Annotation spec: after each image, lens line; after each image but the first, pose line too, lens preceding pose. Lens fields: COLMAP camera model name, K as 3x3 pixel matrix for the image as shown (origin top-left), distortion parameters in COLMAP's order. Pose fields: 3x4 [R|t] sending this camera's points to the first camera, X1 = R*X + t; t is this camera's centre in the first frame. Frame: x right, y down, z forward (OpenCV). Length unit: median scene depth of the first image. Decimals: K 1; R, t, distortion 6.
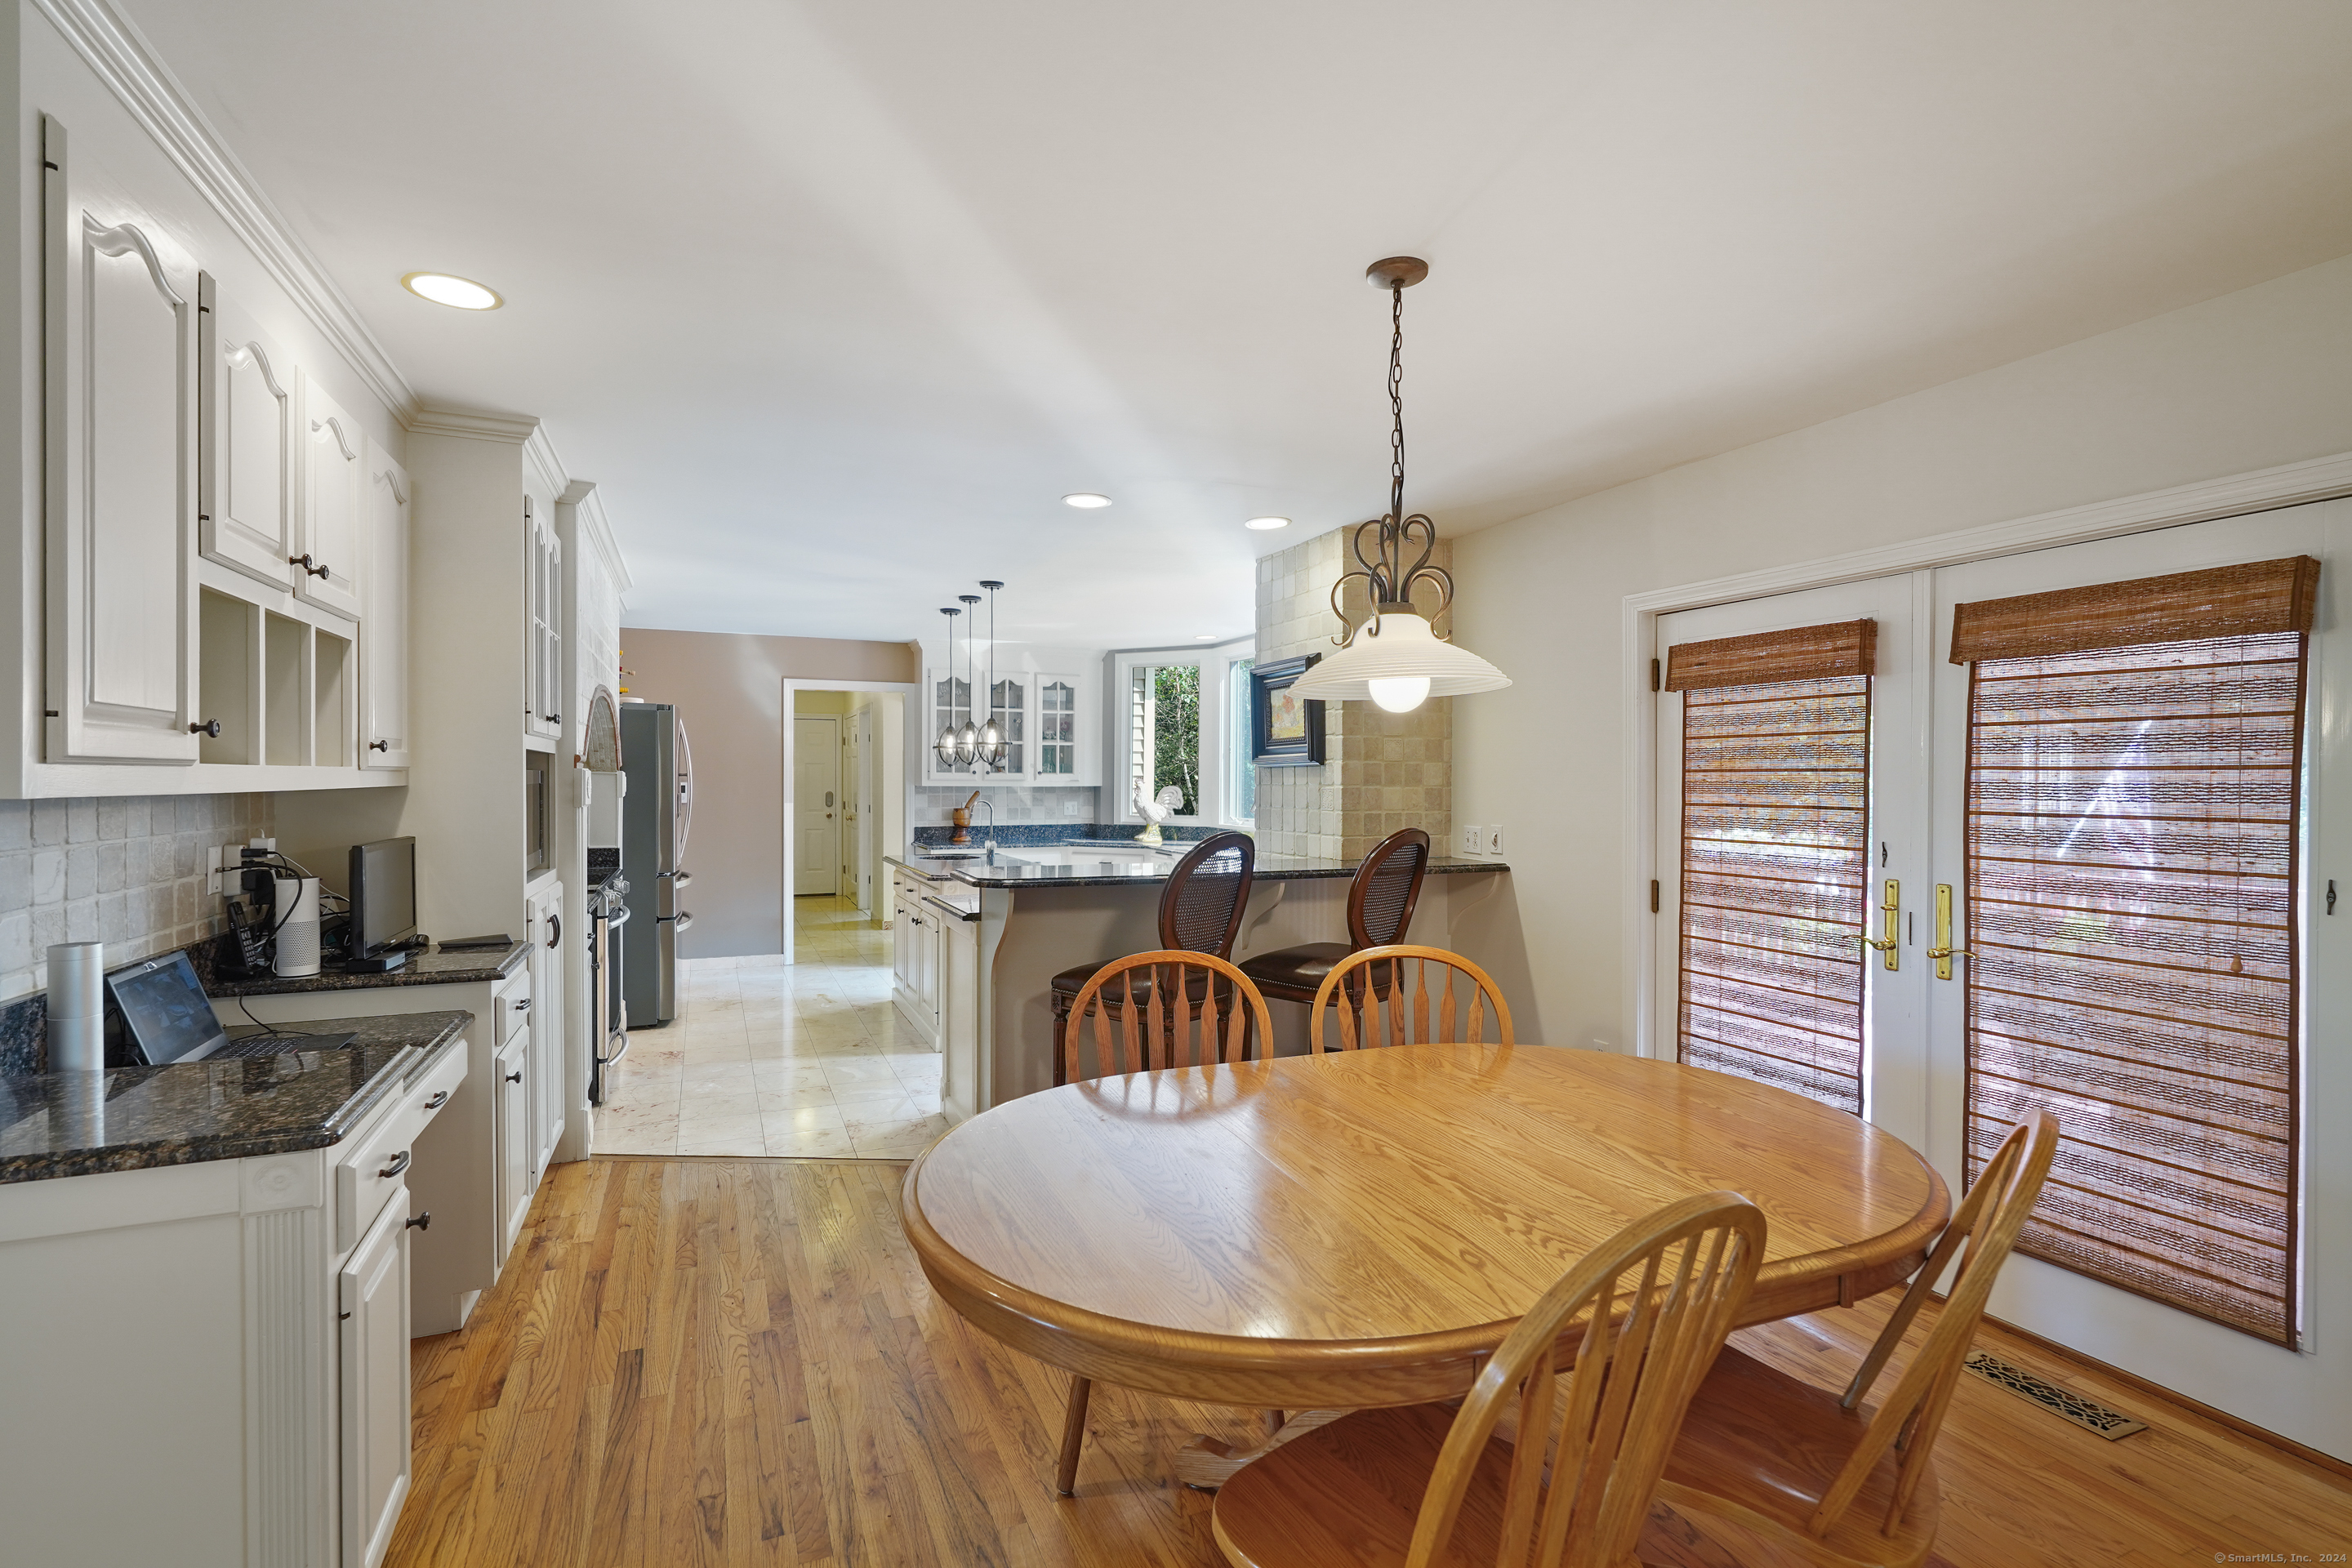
lens RADIAL K [[1070.5, 0, 1173.5], [0, 1070.5, 779.7], [0, 0, 1]] dist [0.004219, 0.000744]
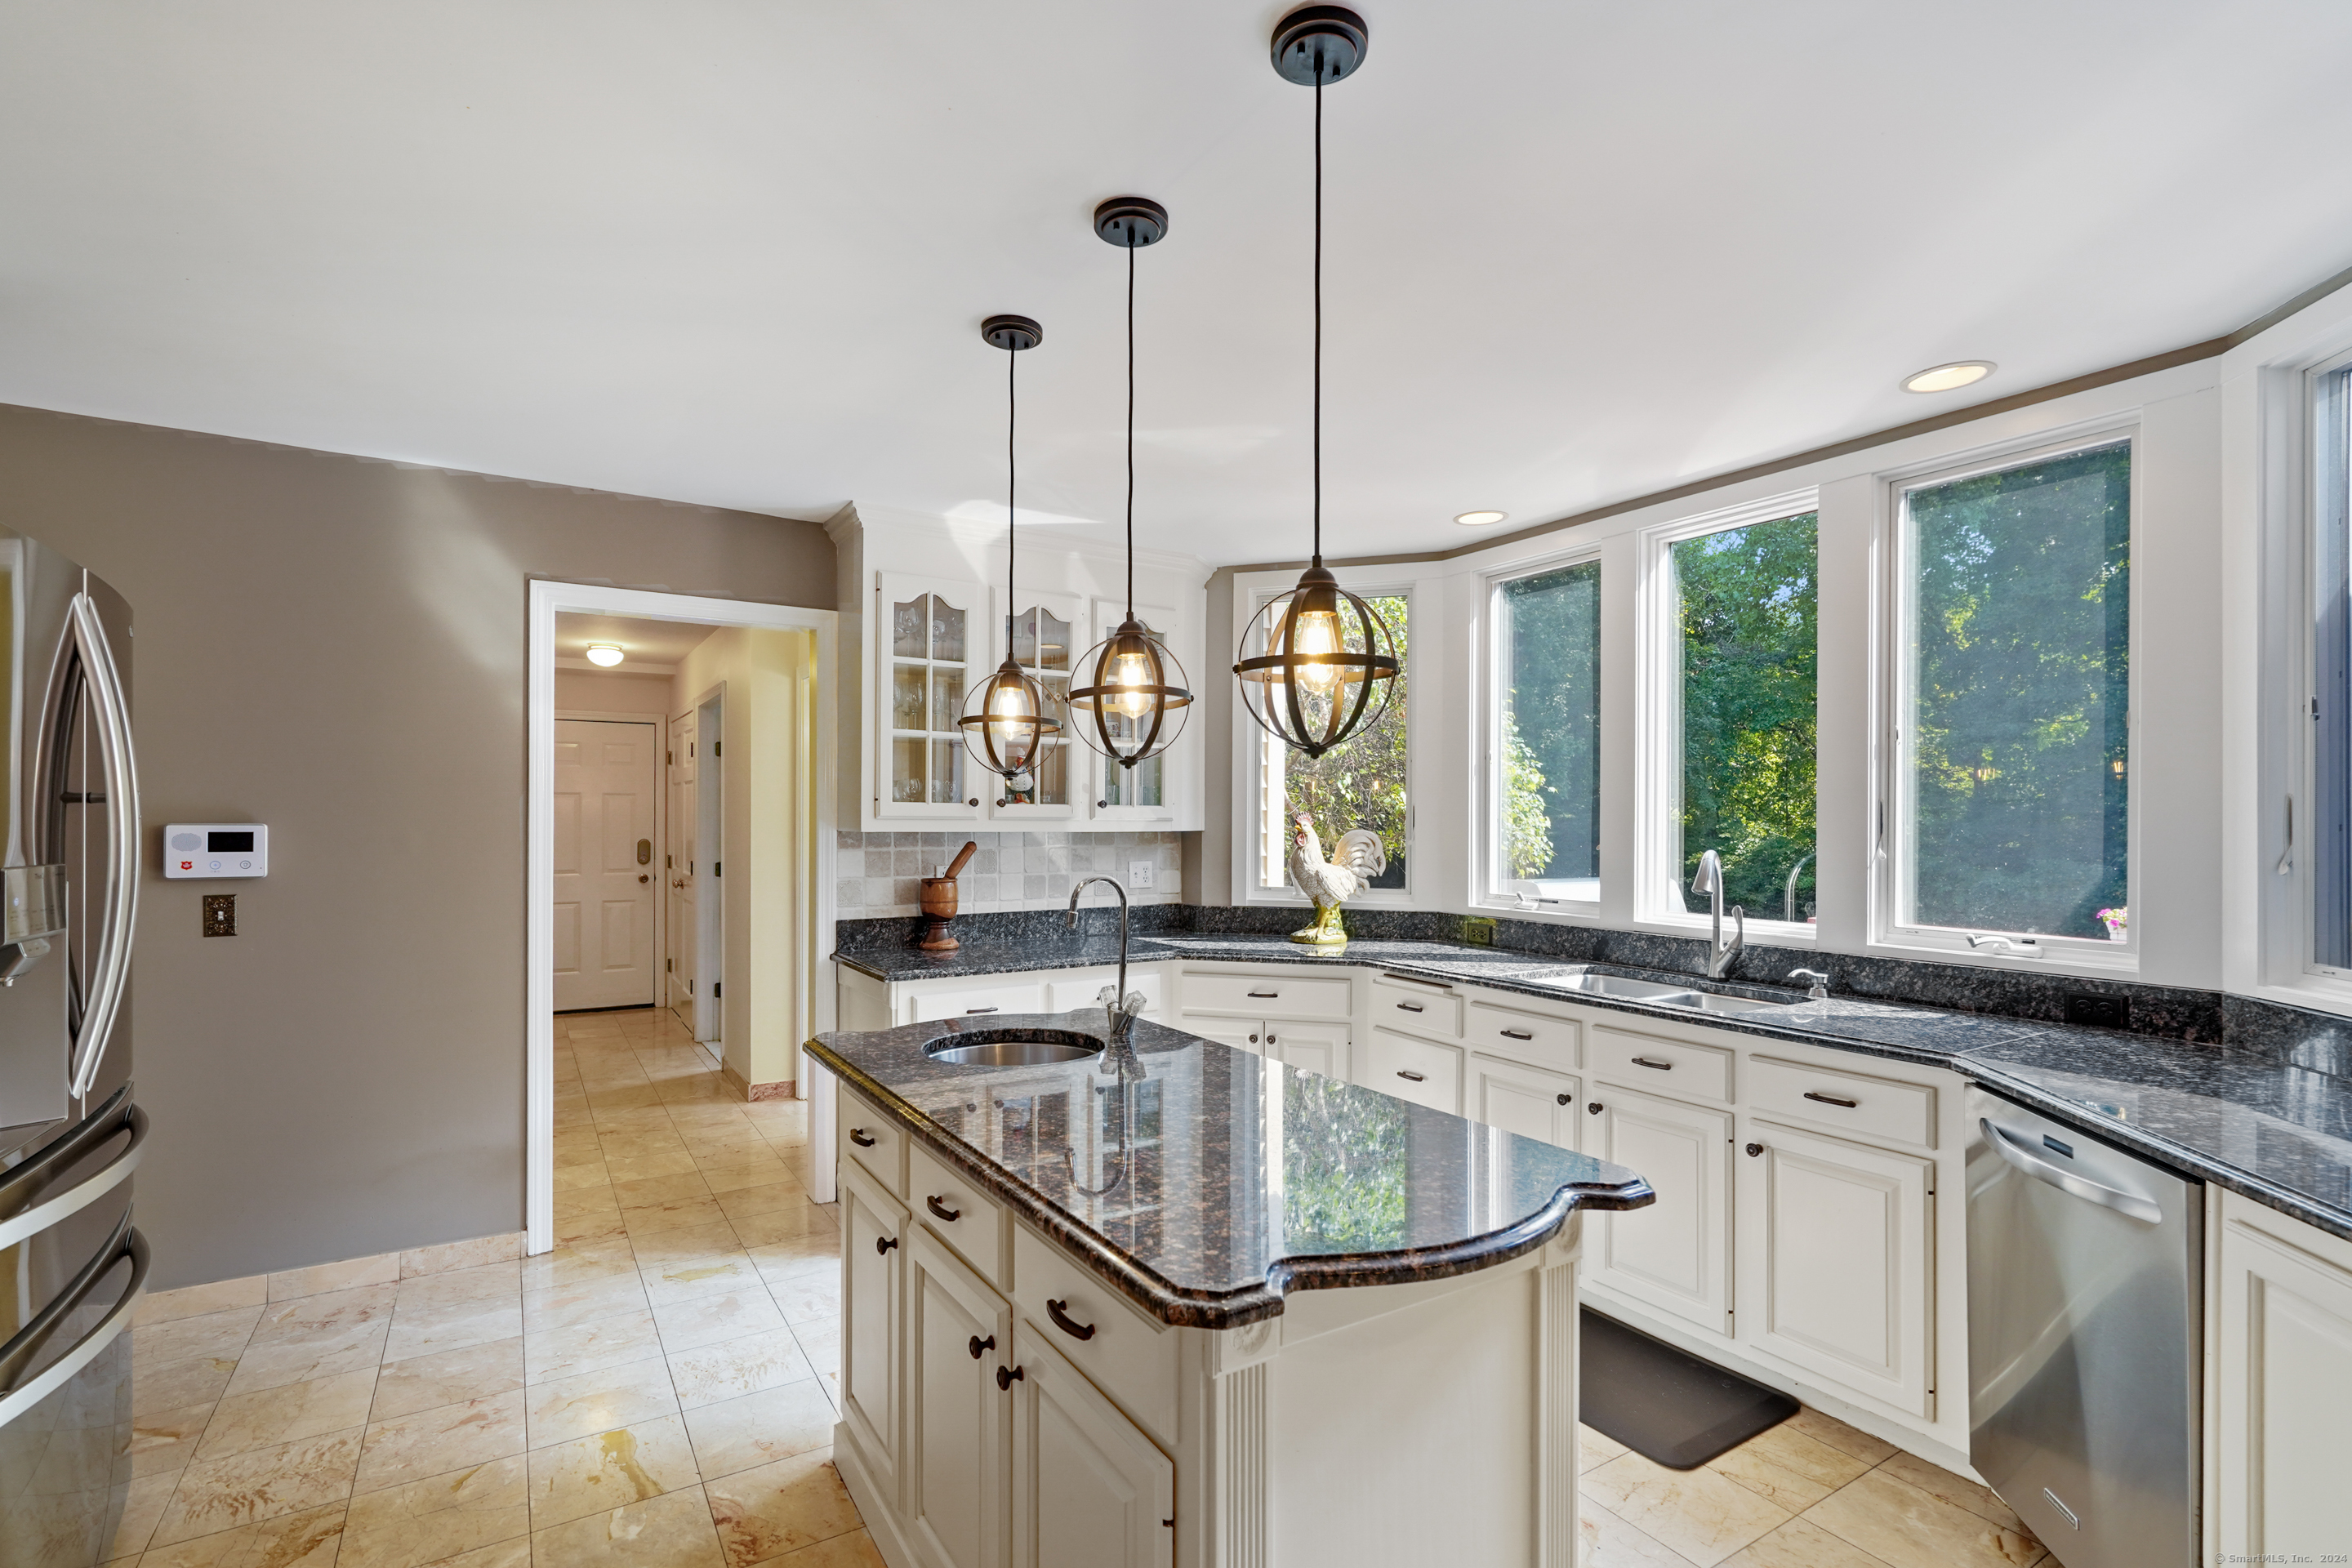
lens RADIAL K [[1070.5, 0, 1162.6], [0, 1070.5, 803.9], [0, 0, 1]] dist [0.004219, 0.000744]
pose [[0.990472, 0.000308, 0.137716, -0.164661], [0.001882, 0.999874, -0.015767, 0.001393], [-0.137703, 0.015876, 0.990346, 0.518857]]
